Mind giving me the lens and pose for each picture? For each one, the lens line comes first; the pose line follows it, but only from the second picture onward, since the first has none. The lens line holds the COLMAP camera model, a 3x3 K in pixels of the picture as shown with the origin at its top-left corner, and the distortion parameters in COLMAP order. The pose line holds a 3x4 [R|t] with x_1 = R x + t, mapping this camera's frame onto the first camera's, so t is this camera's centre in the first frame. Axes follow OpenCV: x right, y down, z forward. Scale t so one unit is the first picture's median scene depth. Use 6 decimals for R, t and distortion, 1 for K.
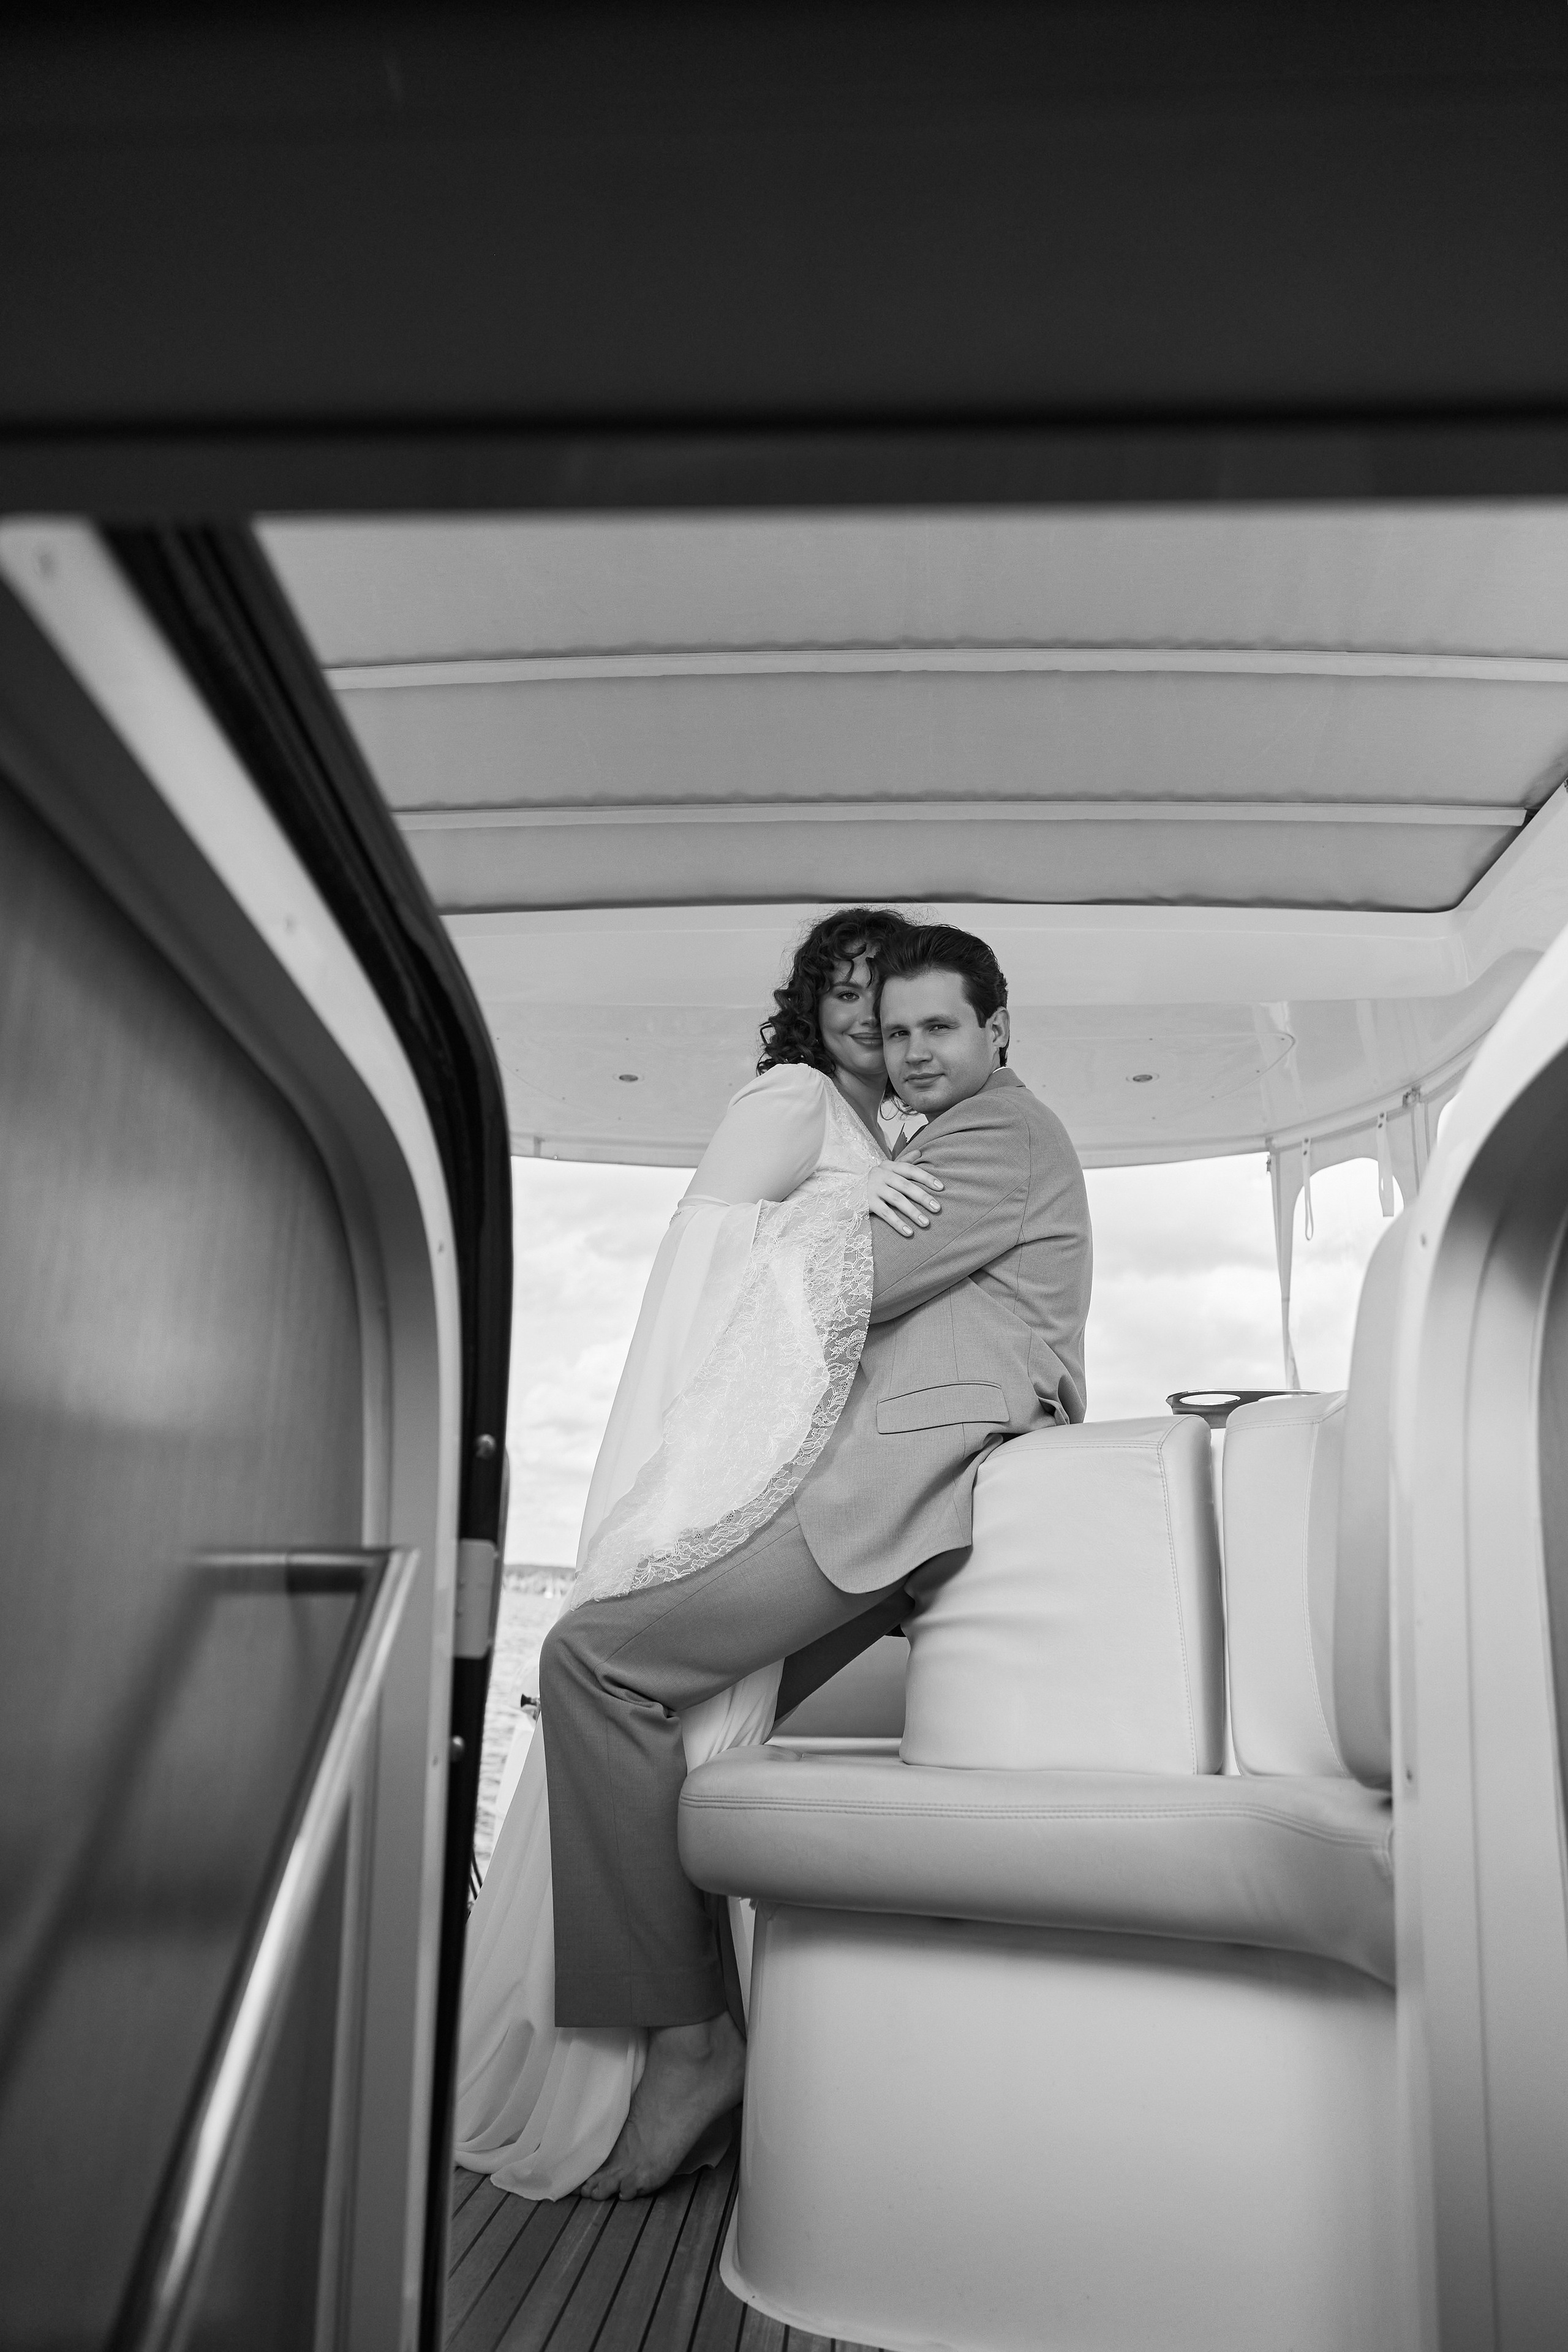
lens RADIAL K [[1599.5, 0, 790.5], [0, 1599.5, 1169.6], [0, 0, 1]] dist [0.005690, -0.047061]
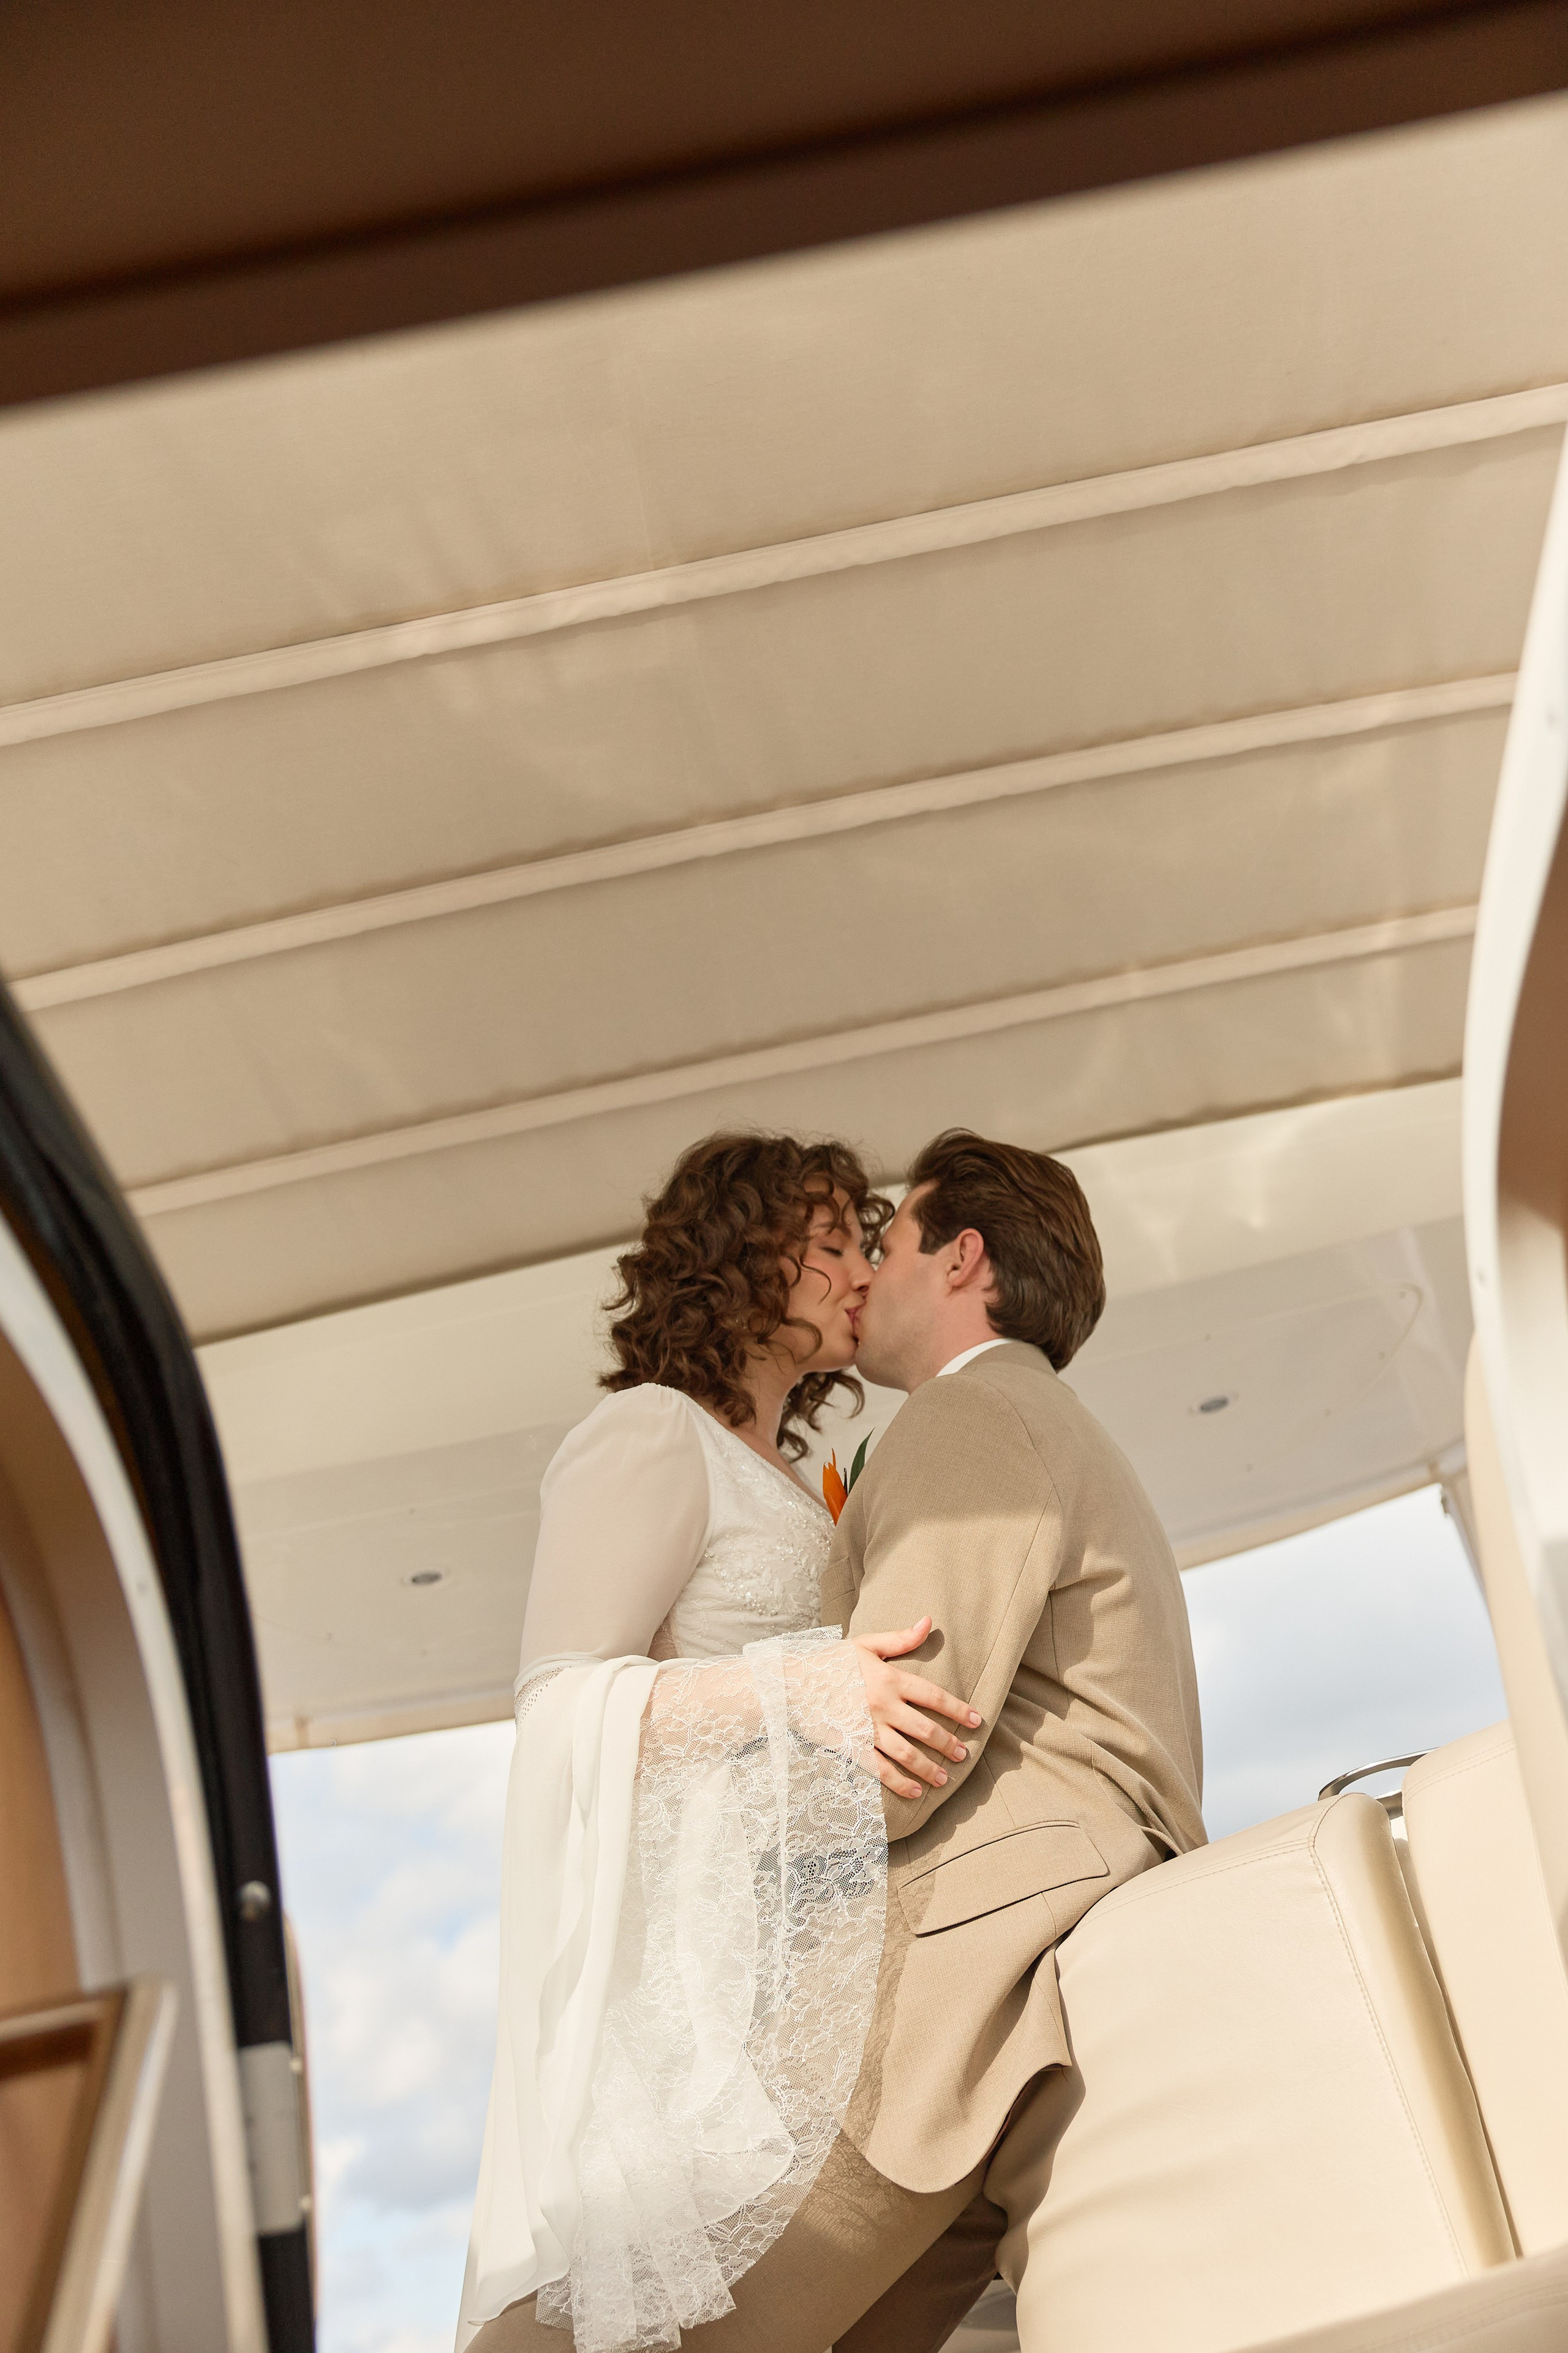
lens RADIAL K [[2606.8, 0, 784.0], [0, 2606.8, 1176.5], [0, 0, 1]] dist [0.076440, 0.016136]
pose [[0.978390, -0.197754, 0.060382, 0.019715], [0.206288, 0.953448, -0.219959, 0.171047], [-0.014073, 0.227661, 0.973639, -0.143636]]
